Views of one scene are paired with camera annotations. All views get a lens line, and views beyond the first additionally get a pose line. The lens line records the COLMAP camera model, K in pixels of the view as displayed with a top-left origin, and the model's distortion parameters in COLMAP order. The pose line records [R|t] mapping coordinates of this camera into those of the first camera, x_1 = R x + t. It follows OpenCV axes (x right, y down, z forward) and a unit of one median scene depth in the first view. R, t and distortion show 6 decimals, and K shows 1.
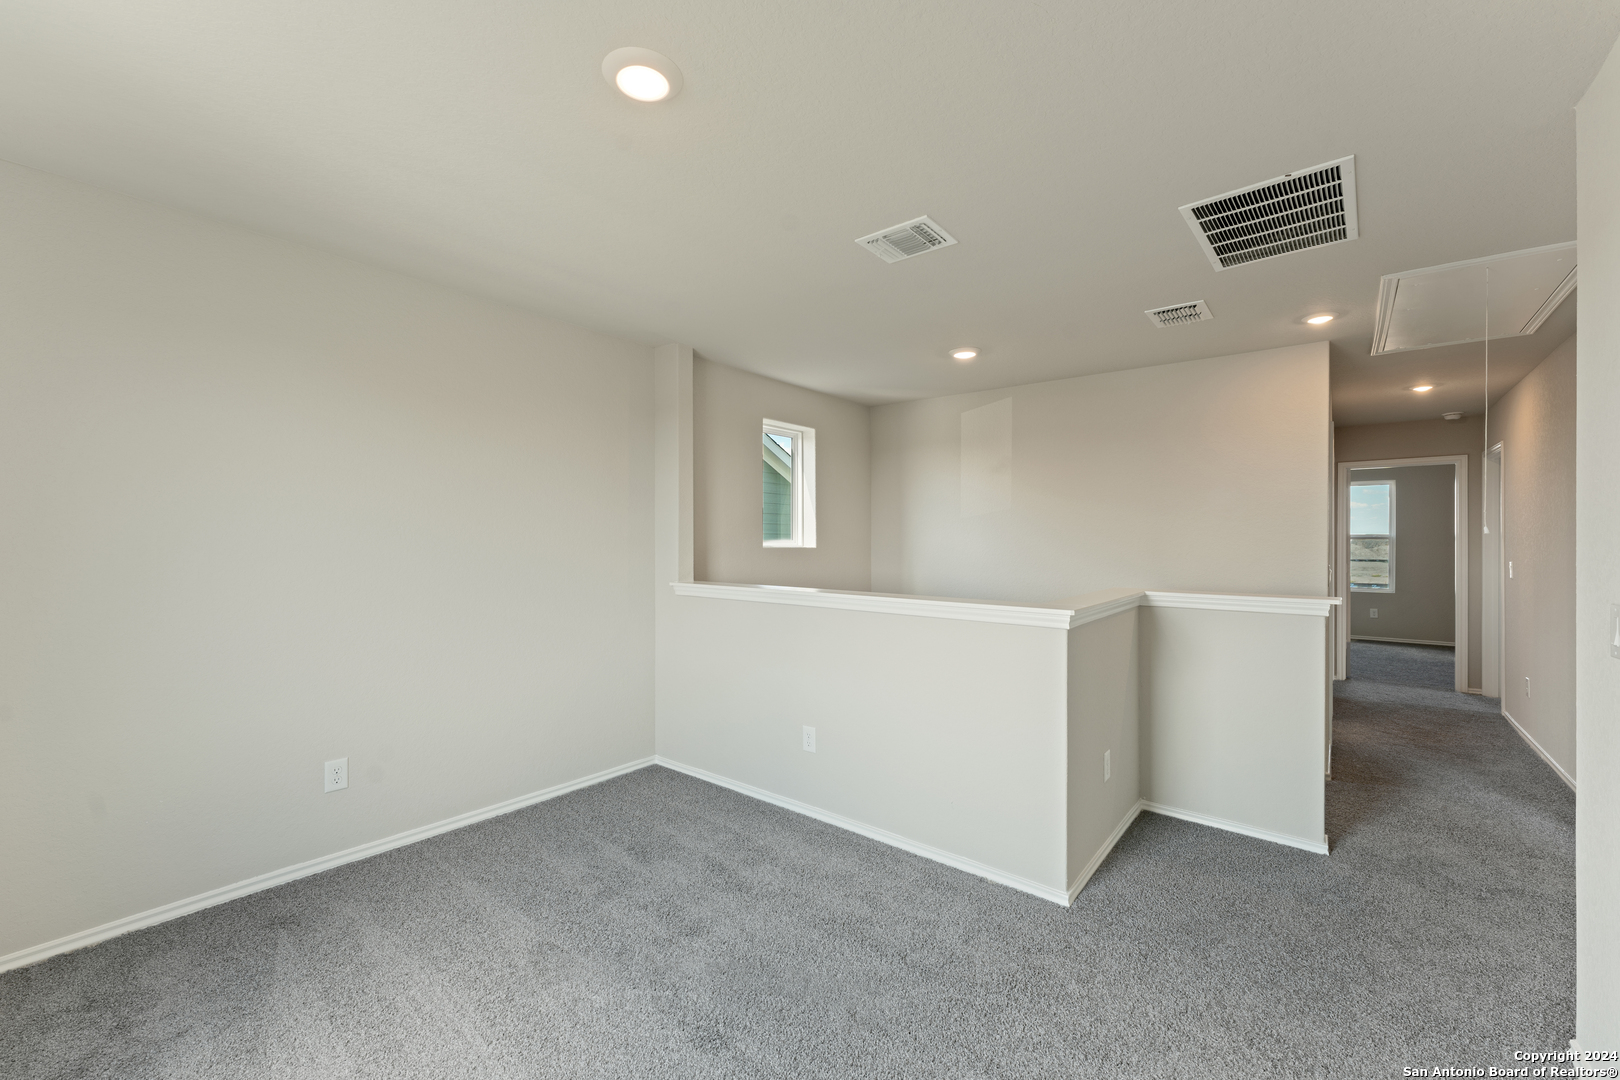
lens RADIAL K [[655.9, 0, 810.0], [0, 655.9, 540.0], [0, 0, 1]] dist [-0.000678, -0.000145]
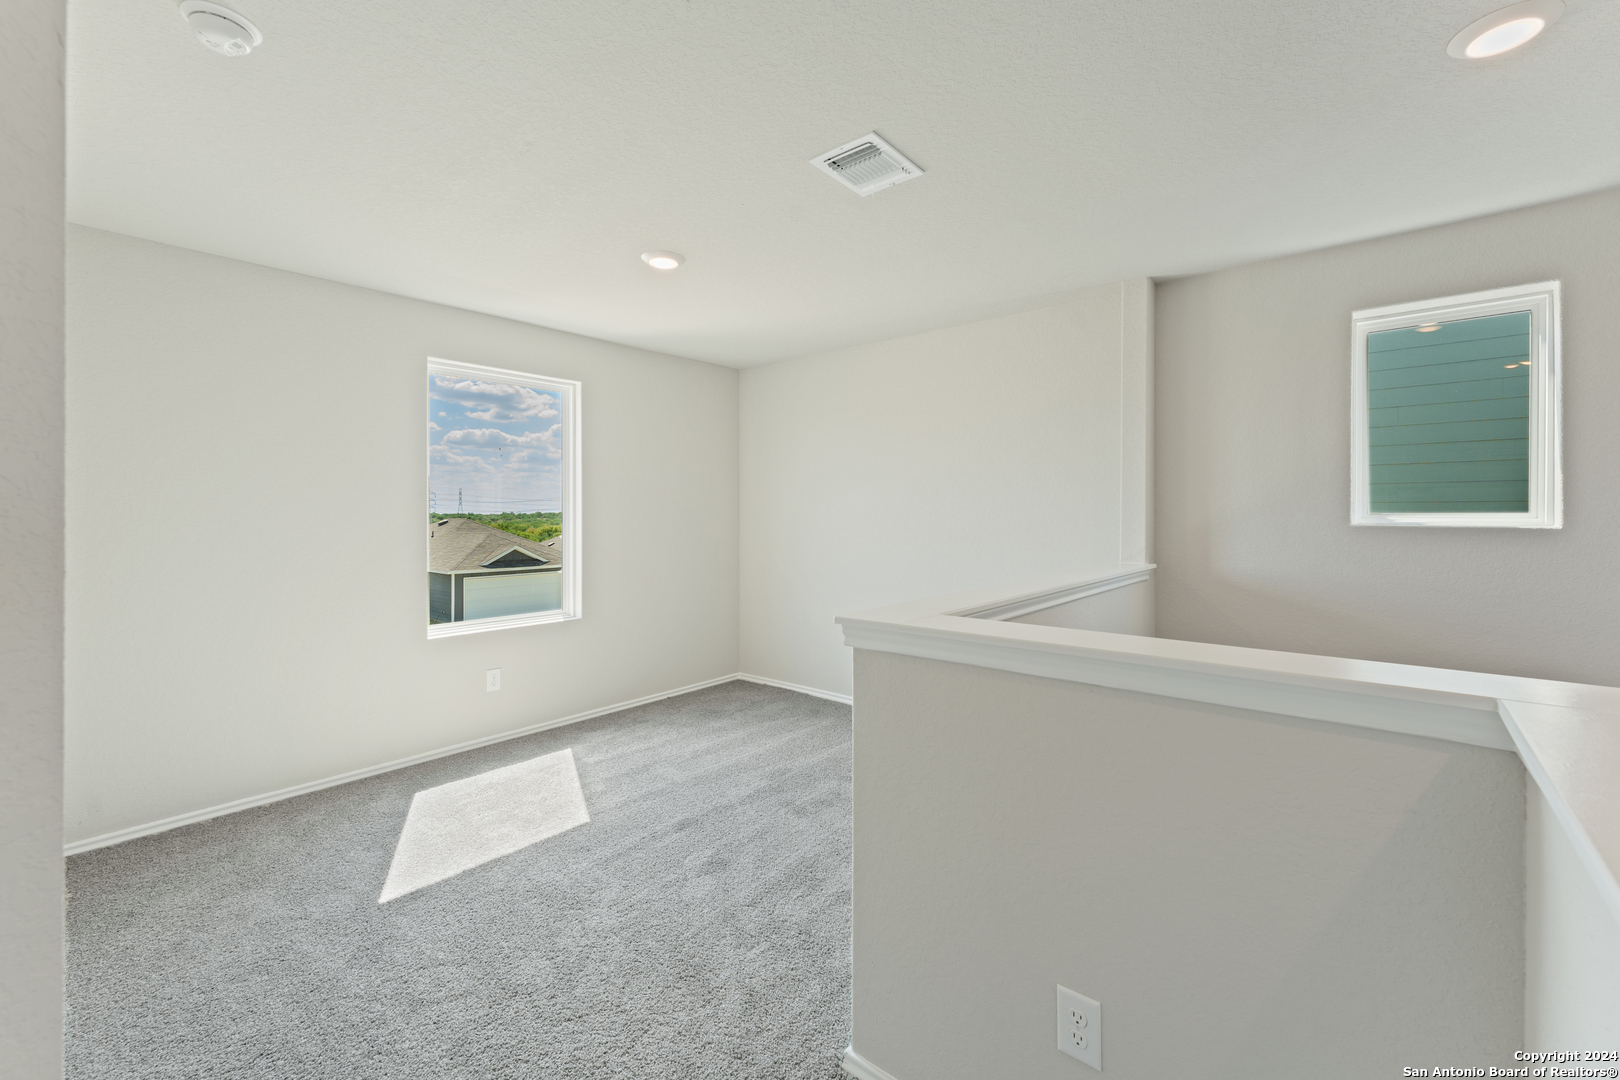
lens RADIAL K [[659.8, 0, 814.2], [0, 659.8, 509.3], [0, 0, 1]] dist [0.000023, -0.000020]
pose [[-0.014333, -0.000476, -0.999897, 0.813582], [-0.001342, 0.999999, -0.000457, -0.004554], [0.999896, 0.001336, -0.014334, 0.748669]]
